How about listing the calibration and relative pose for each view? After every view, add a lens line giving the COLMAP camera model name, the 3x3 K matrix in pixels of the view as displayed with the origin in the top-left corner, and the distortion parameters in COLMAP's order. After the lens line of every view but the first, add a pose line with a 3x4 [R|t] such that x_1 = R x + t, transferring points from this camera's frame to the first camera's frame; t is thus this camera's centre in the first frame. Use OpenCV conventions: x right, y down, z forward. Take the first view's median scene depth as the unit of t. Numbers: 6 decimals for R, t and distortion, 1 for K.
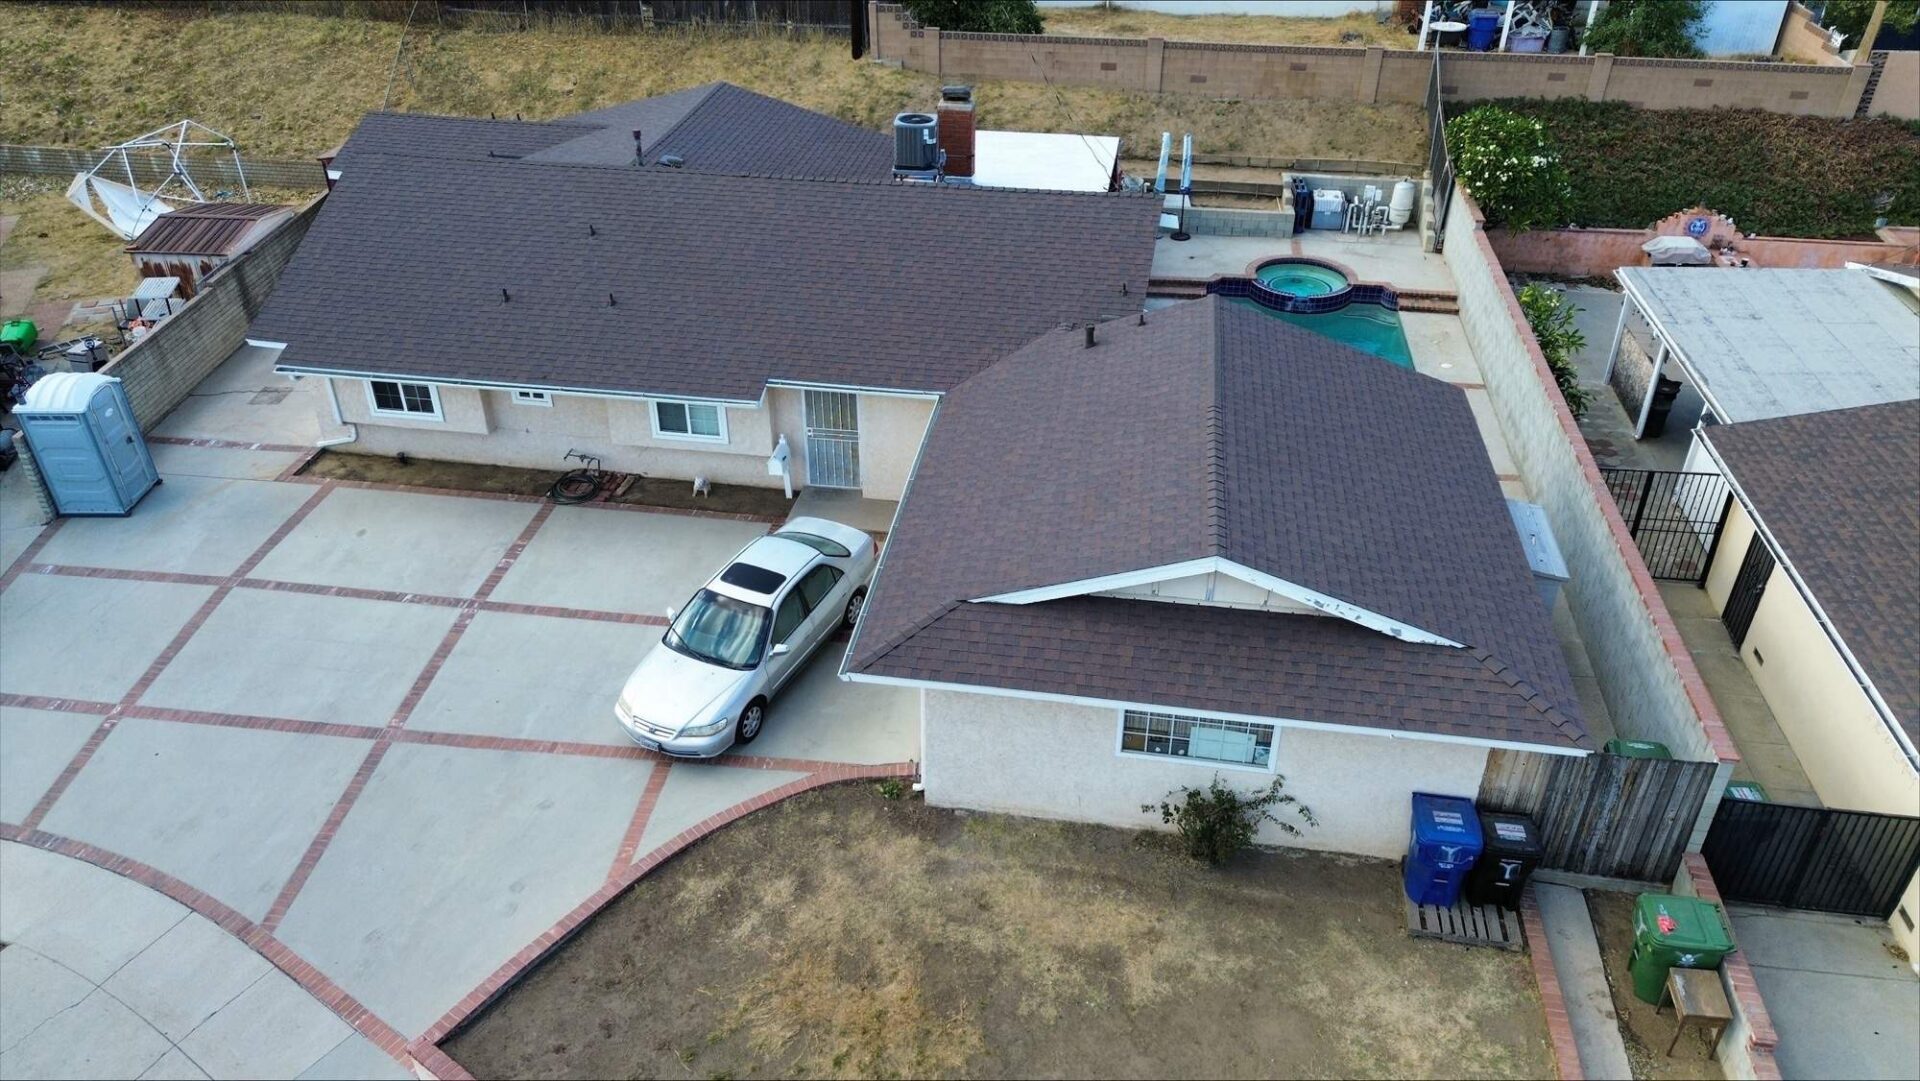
lens RADIAL K [[1357.8, 0, 960.0], [0, 1357.8, 540.5], [0, 0, 1]] dist [0.069711, -0.058915]
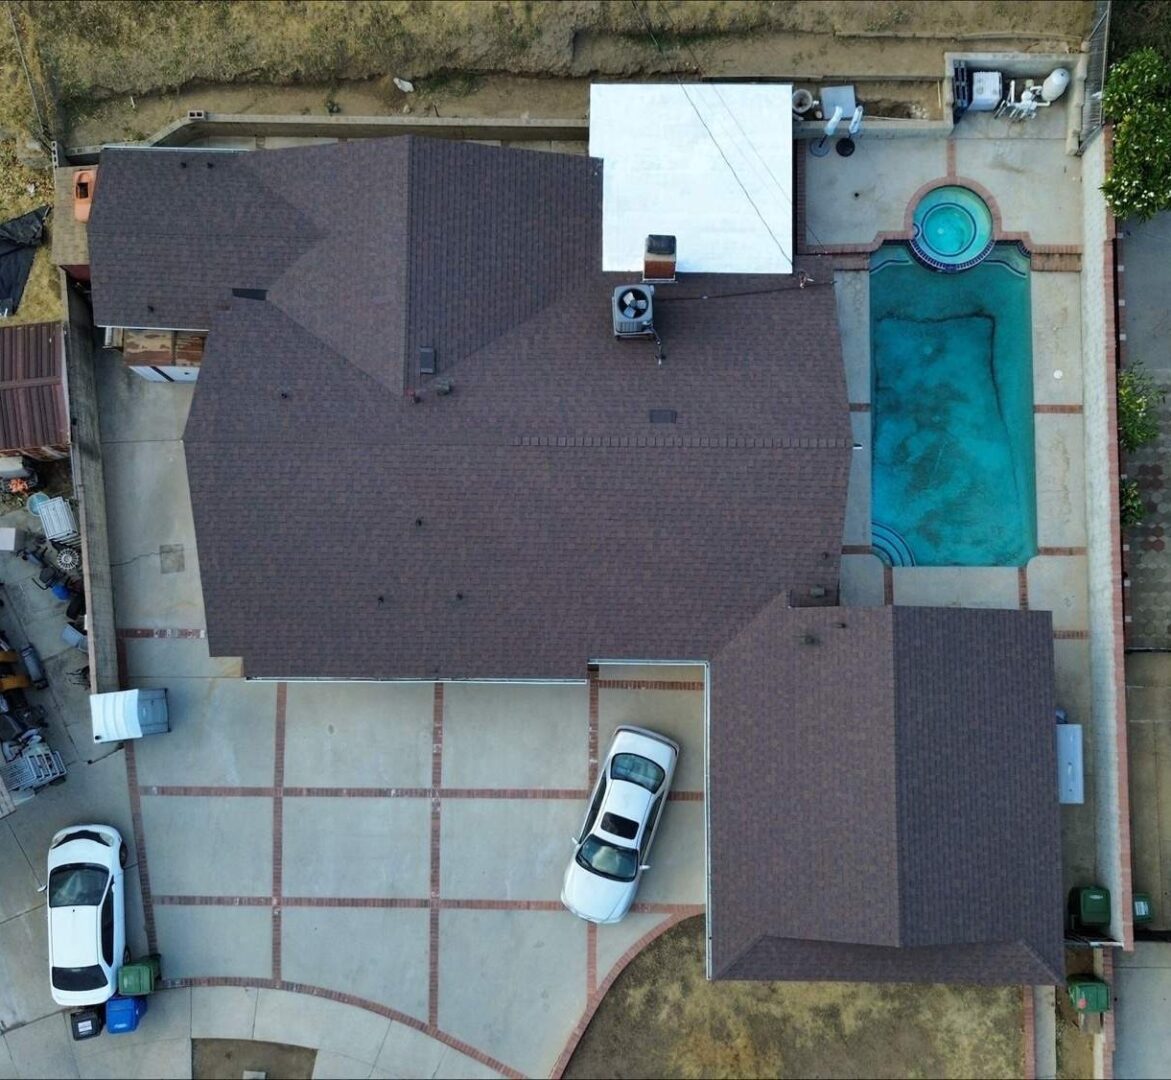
lens RADIAL K [[1347.3, 0, 614.9], [0, 1347.3, 525.5], [0, 0, 1]] dist [0.054262, -0.038008]
pose [[0.990039, -0.140568, 0.007900, -0.138234], [0.082599, 0.625368, 0.775946, -1.792758], [-0.114014, -0.767564, 0.630750, 0.250757]]
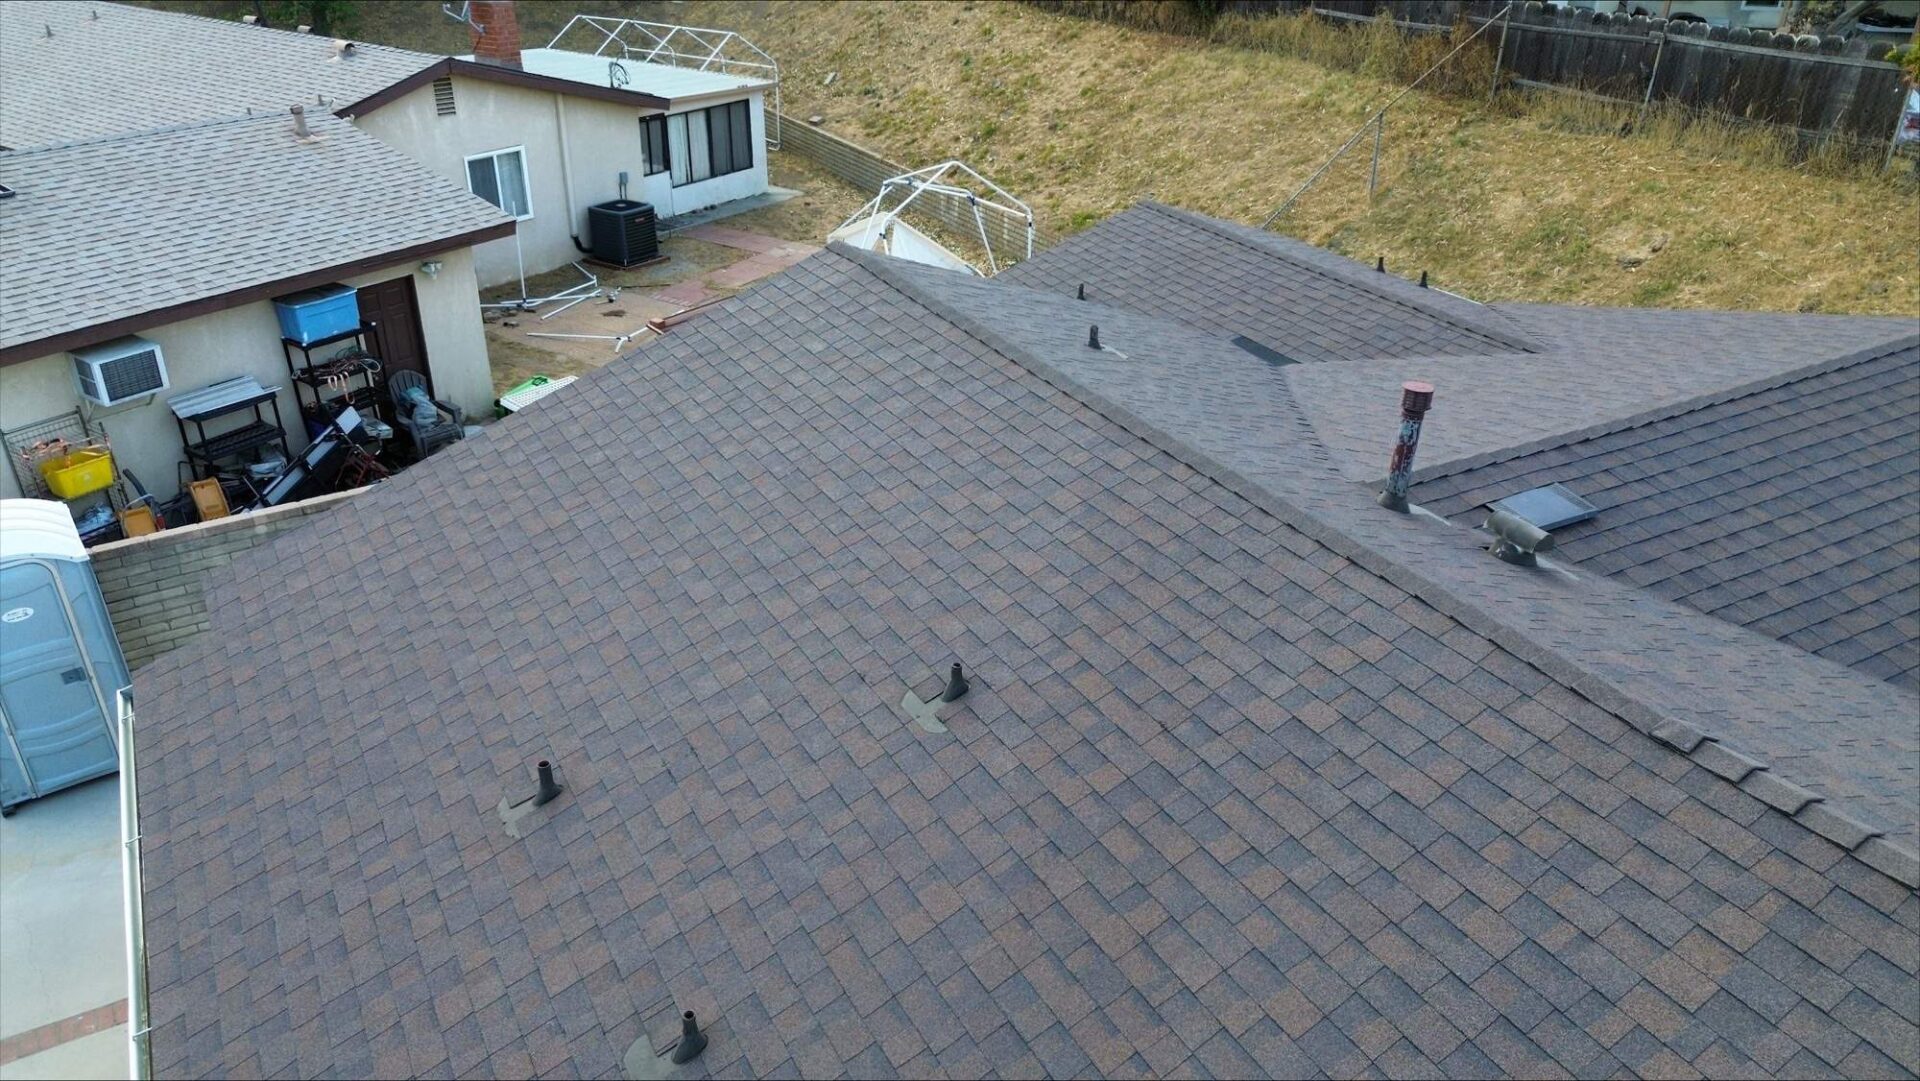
lens RADIAL K [[1357.8, 0, 960.0], [0, 1357.8, 540.5], [0, 0, 1]] dist [0.069711, -0.058915]
pose [[0.615486, 0.371765, -0.694959, -0.139490], [-0.436959, 0.894797, 0.091678, -0.412042], [0.655930, 0.247243, 0.713181, 1.197399]]
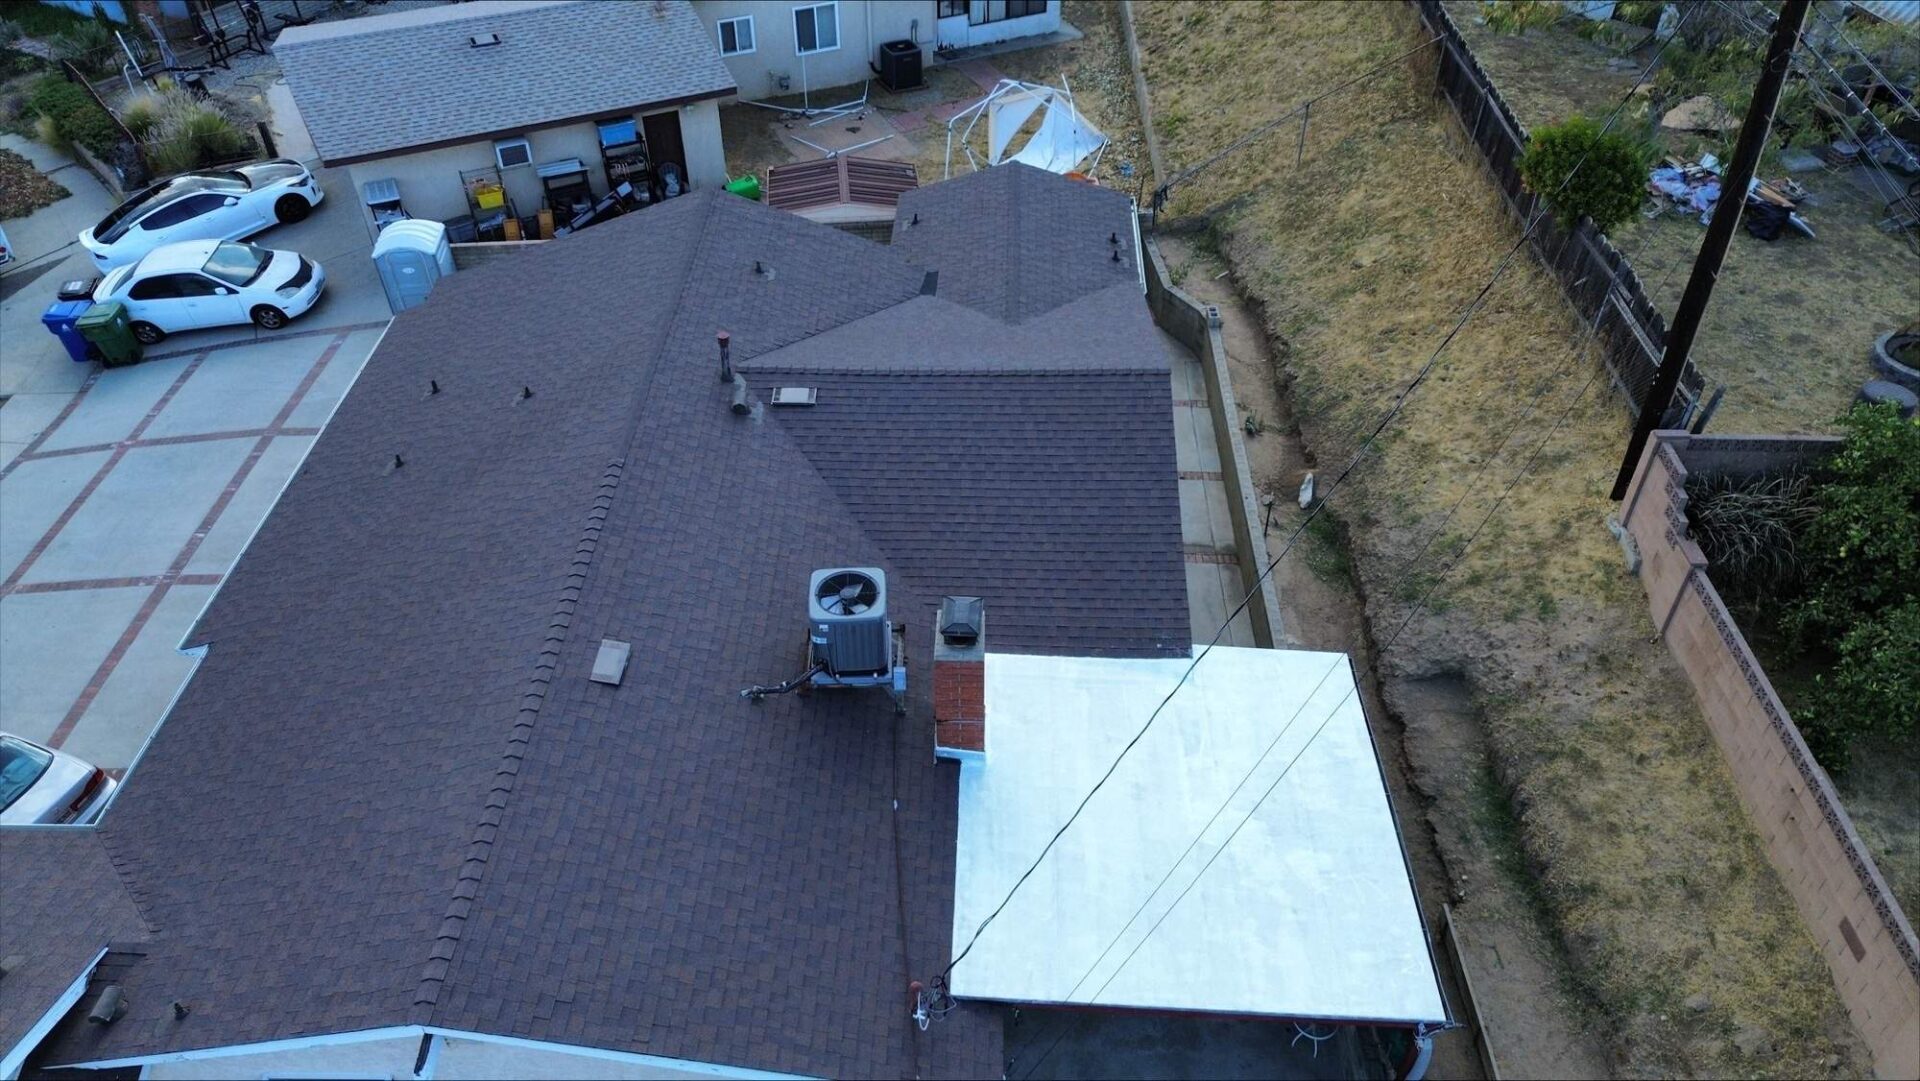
lens RADIAL K [[1357.8, 0, 960.0], [0, 1357.8, 540.5], [0, 0, 1]] dist [0.069711, -0.058915]
pose [[0.125891, 0.647286, -0.751779, 0.628893], [-0.530574, 0.684249, 0.500294, -1.047095], [0.838238, 0.335893, 0.429574, 1.334888]]
